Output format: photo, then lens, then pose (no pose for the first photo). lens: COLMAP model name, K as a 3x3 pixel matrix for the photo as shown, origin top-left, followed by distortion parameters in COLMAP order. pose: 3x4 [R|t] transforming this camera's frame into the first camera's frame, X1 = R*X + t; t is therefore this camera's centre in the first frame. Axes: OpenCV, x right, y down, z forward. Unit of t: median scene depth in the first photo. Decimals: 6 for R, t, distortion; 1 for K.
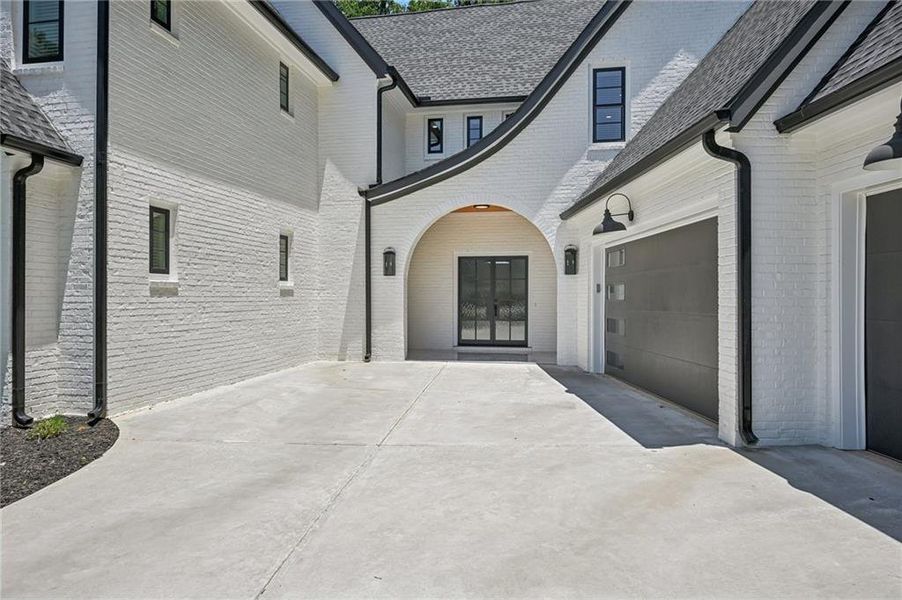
lens RADIAL K [[565.7, 0, 452.2], [0, 565.7, 297.4], [0, 0, 1]] dist [-0.001828, 0.000495]
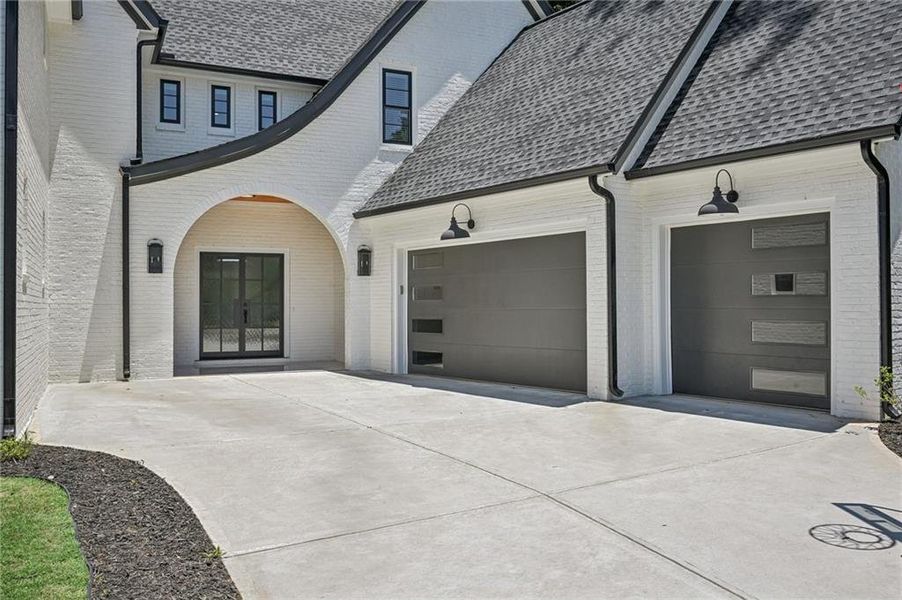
lens RADIAL K [[767.0, 0, 451.0], [0, 767.0, 300.0], [0, 0, 1]] dist [-0.005745, -0.003168]
pose [[0.811816, -0.000479, 0.583914, -0.432177], [0.007272, 0.999930, -0.009290, 0.014053], [-0.583868, 0.011788, 0.811763, -0.150415]]
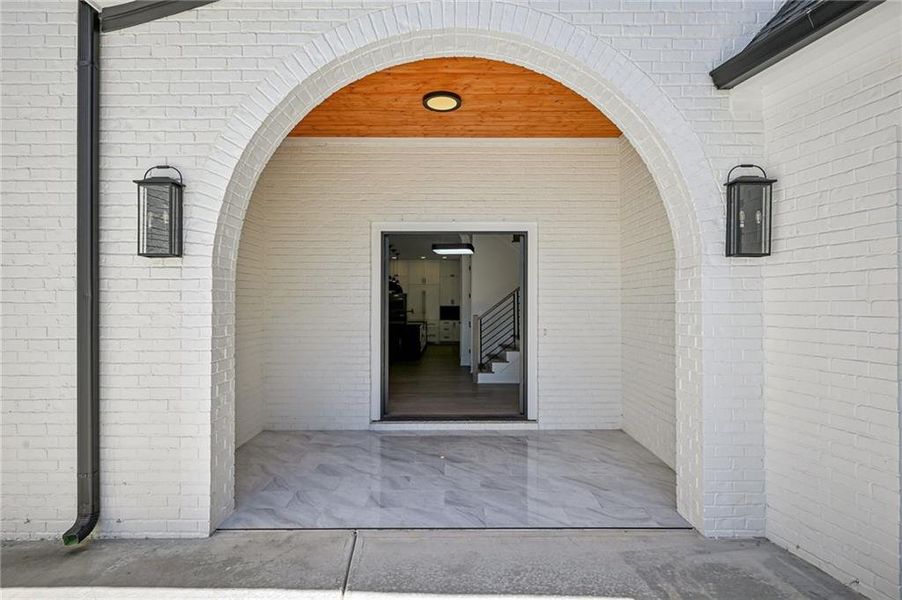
lens RADIAL K [[459.9, 0, 451.0], [0, 459.9, 300.1], [0, 0, 1]] dist [-0.001062, 0.000021]
pose [[0.982517, 0.000131, 0.186171, -0.004911], [0.001847, 0.999944, -0.010452, -0.013159], [-0.186162, 0.010613, 0.982462, 0.766351]]
